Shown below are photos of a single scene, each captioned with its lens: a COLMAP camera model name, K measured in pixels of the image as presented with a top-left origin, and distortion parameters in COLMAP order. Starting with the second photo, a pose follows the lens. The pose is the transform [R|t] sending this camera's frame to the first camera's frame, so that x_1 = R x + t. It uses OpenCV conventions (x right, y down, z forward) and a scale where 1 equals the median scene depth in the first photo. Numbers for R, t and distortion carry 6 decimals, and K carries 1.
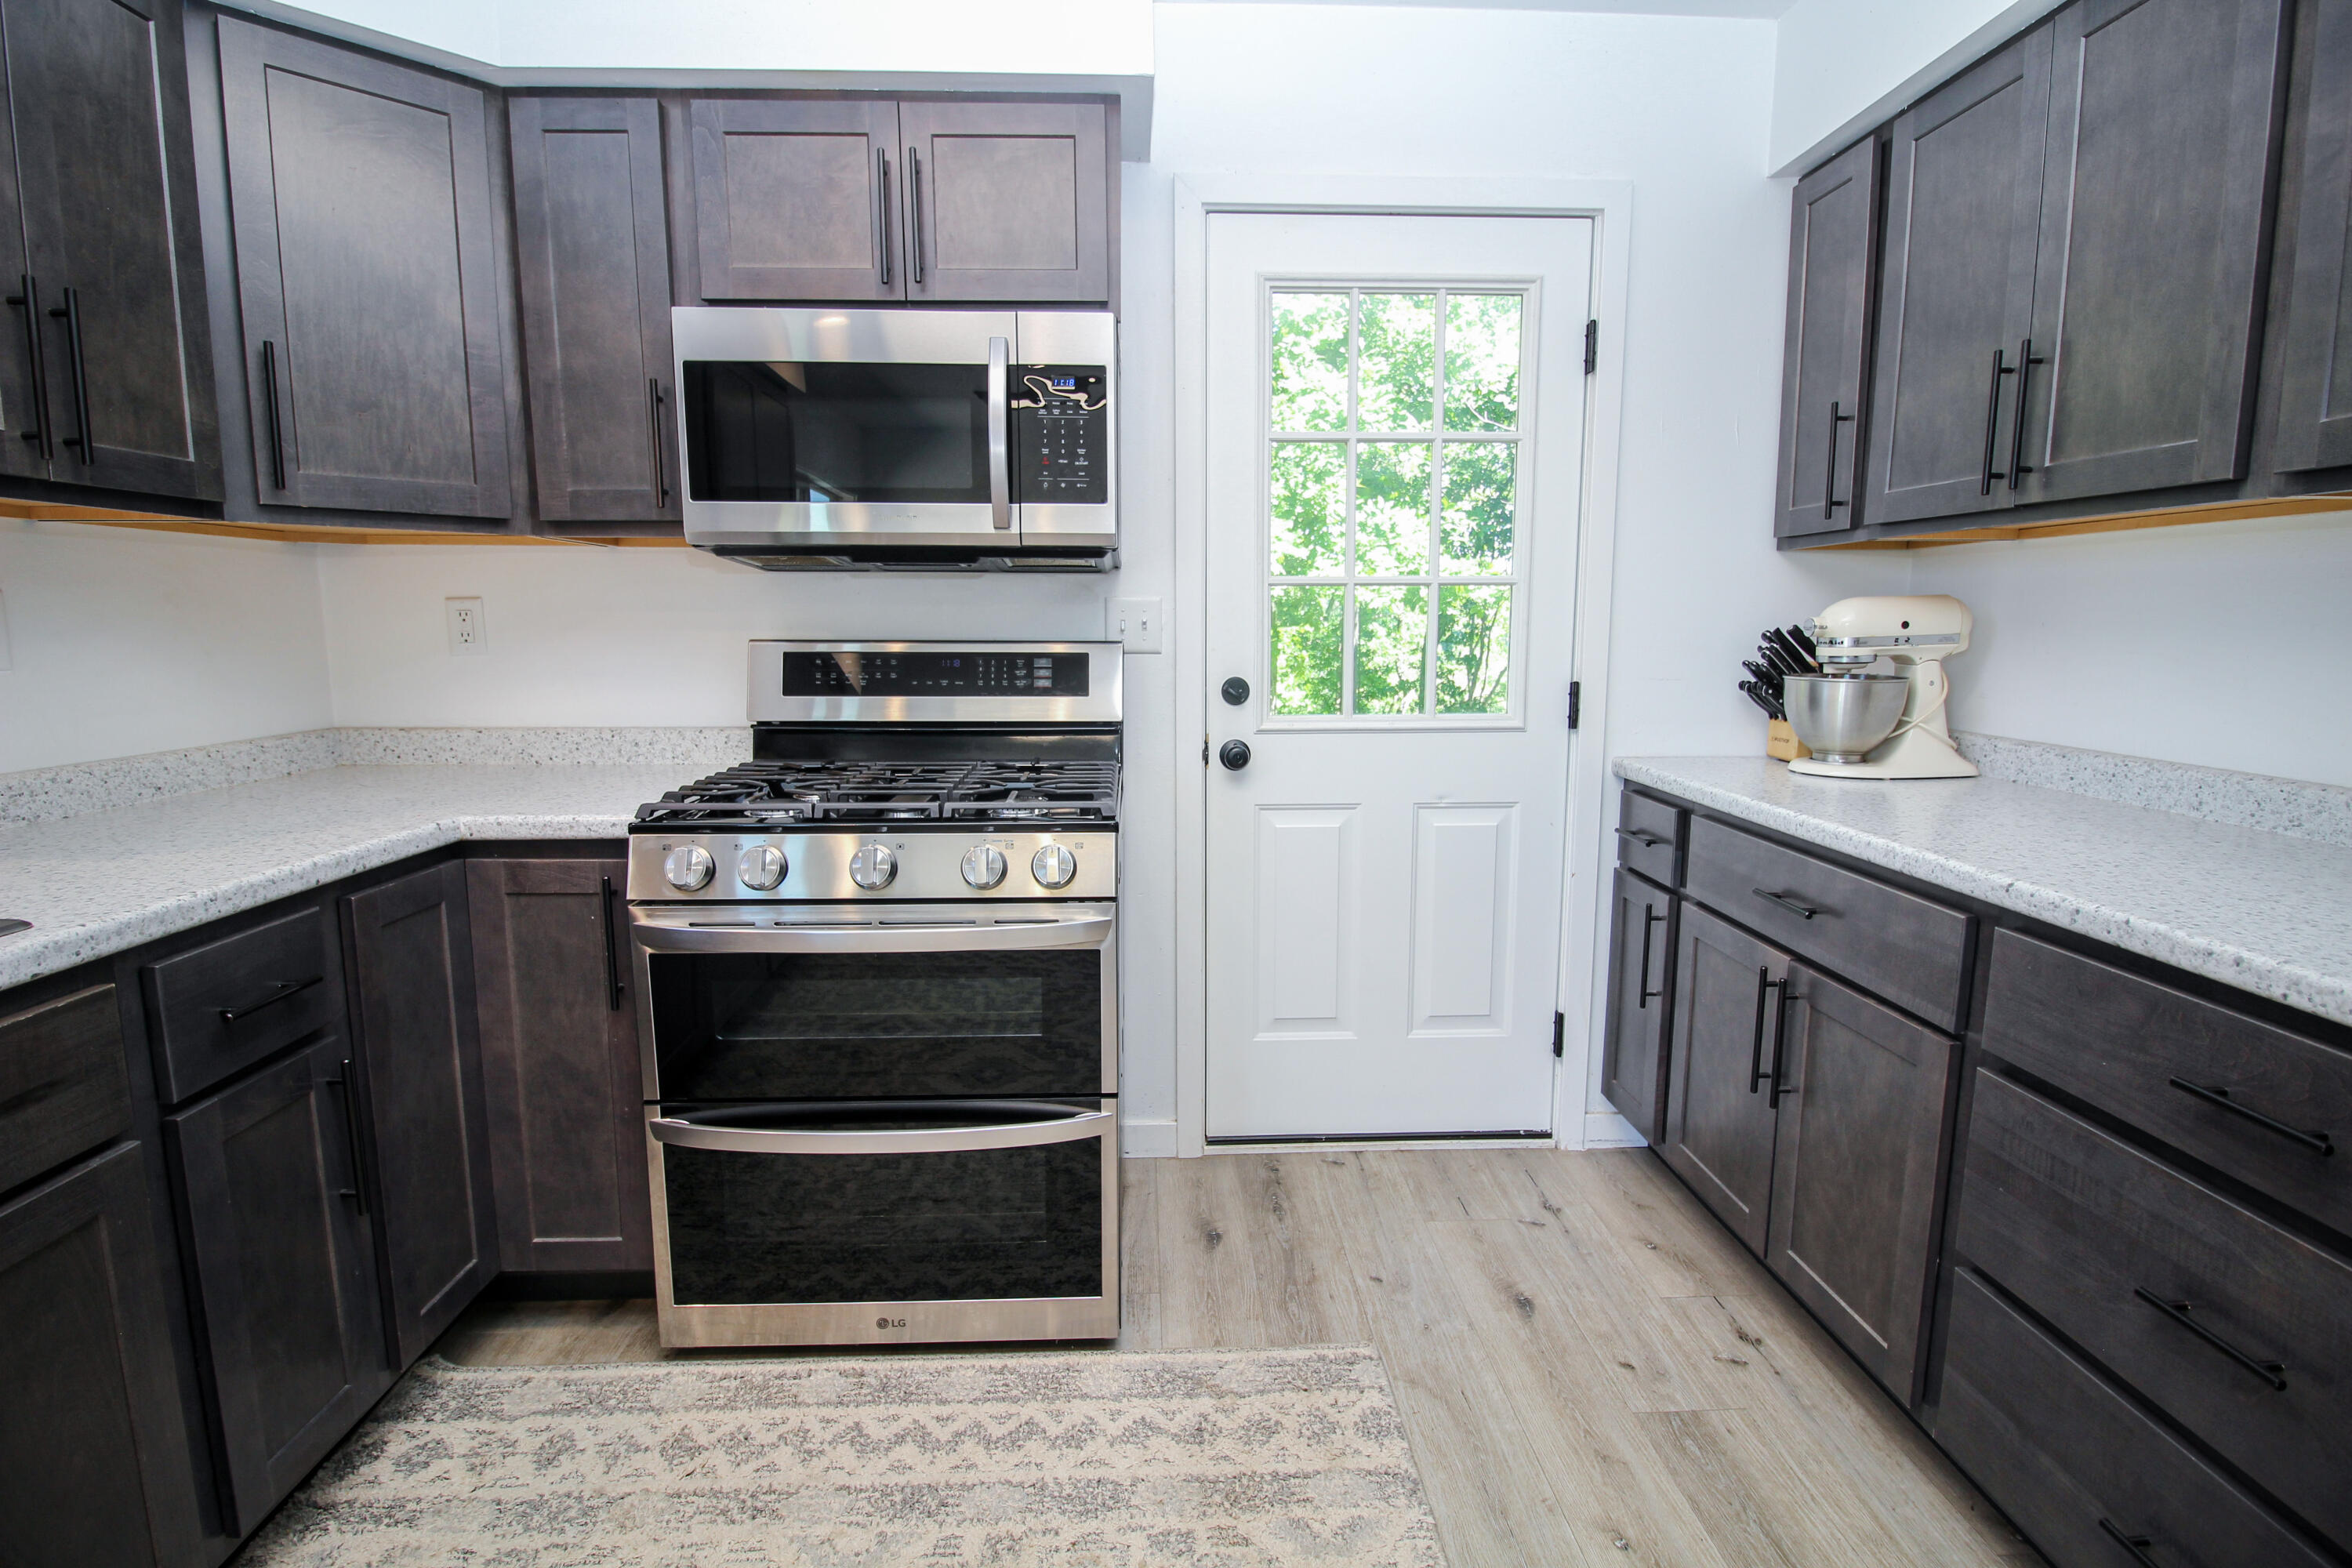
lens RADIAL K [[1085.7, 0, 1186.2], [0, 1085.7, 778.0], [0, 0, 1]] dist [0.001994, -0.014112]
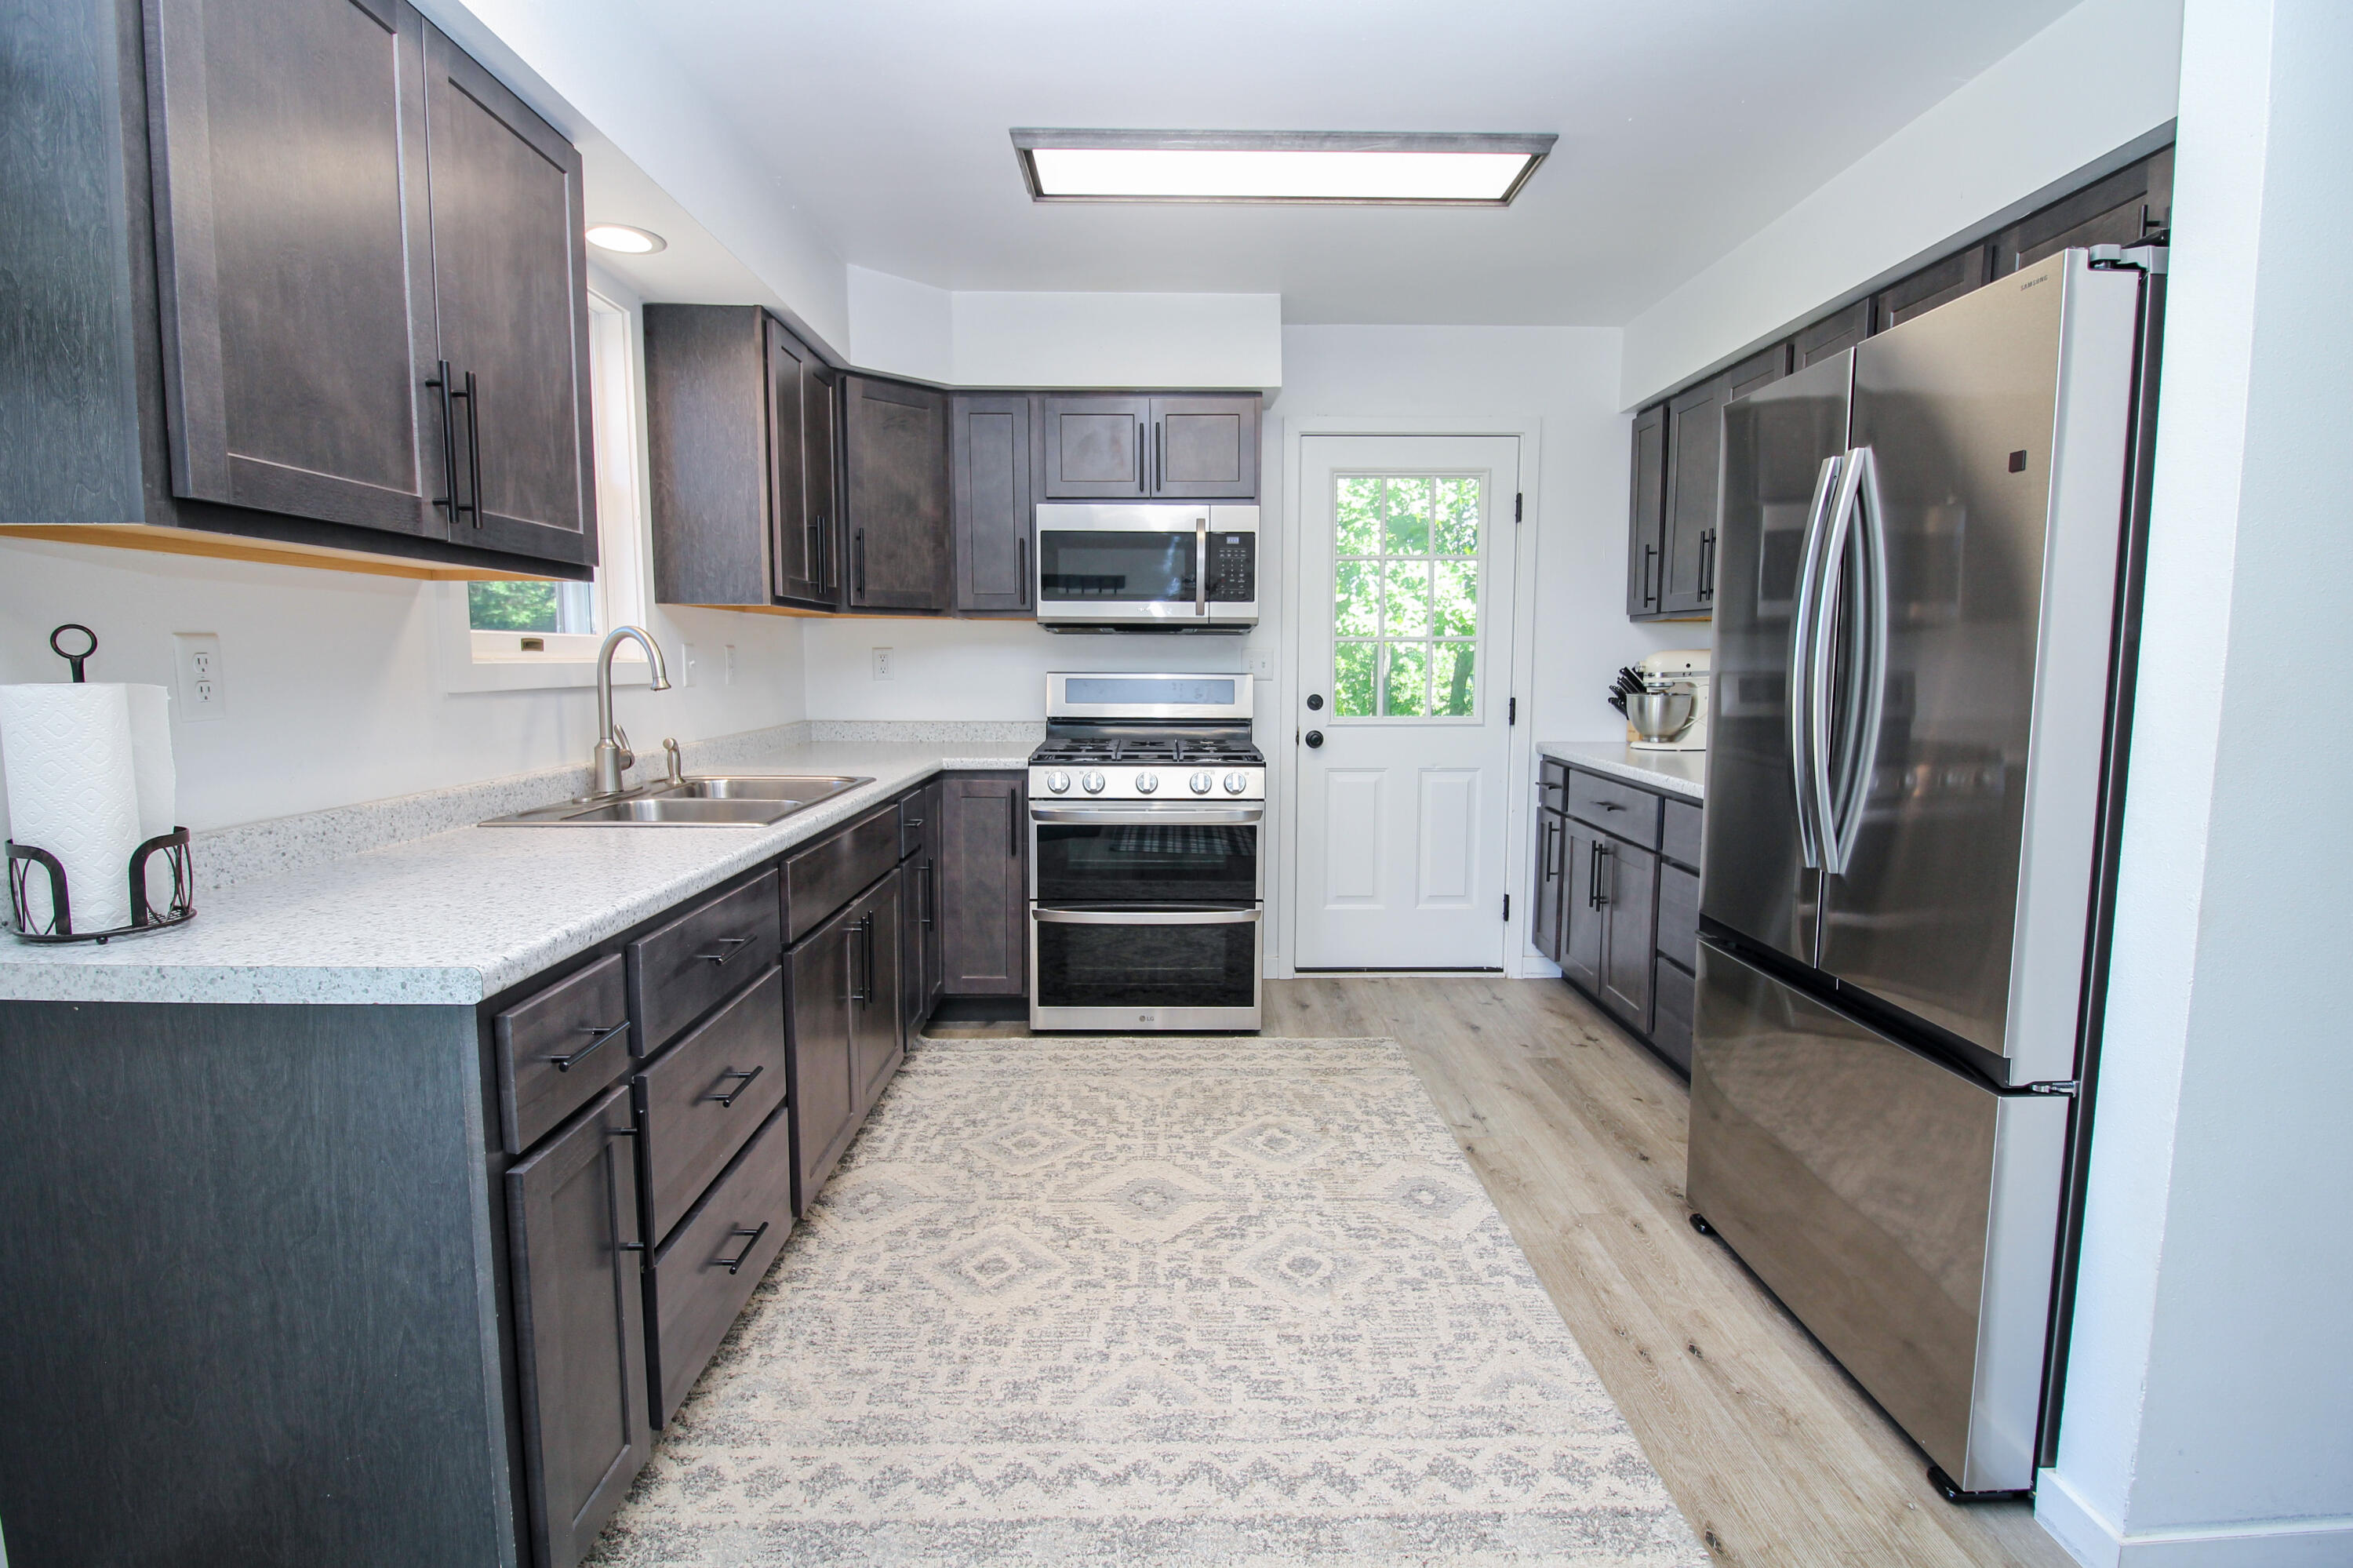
lens RADIAL K [[1137.4, 0, 1178.6], [0, 1137.4, 776.9], [0, 0, 1]] dist [0.002163, -0.000244]
pose [[0.999608, 0.005697, -0.027409, -0.150050], [-0.006672, 0.999344, -0.035608, 0.129790], [0.027188, 0.035777, 0.998990, -1.005393]]
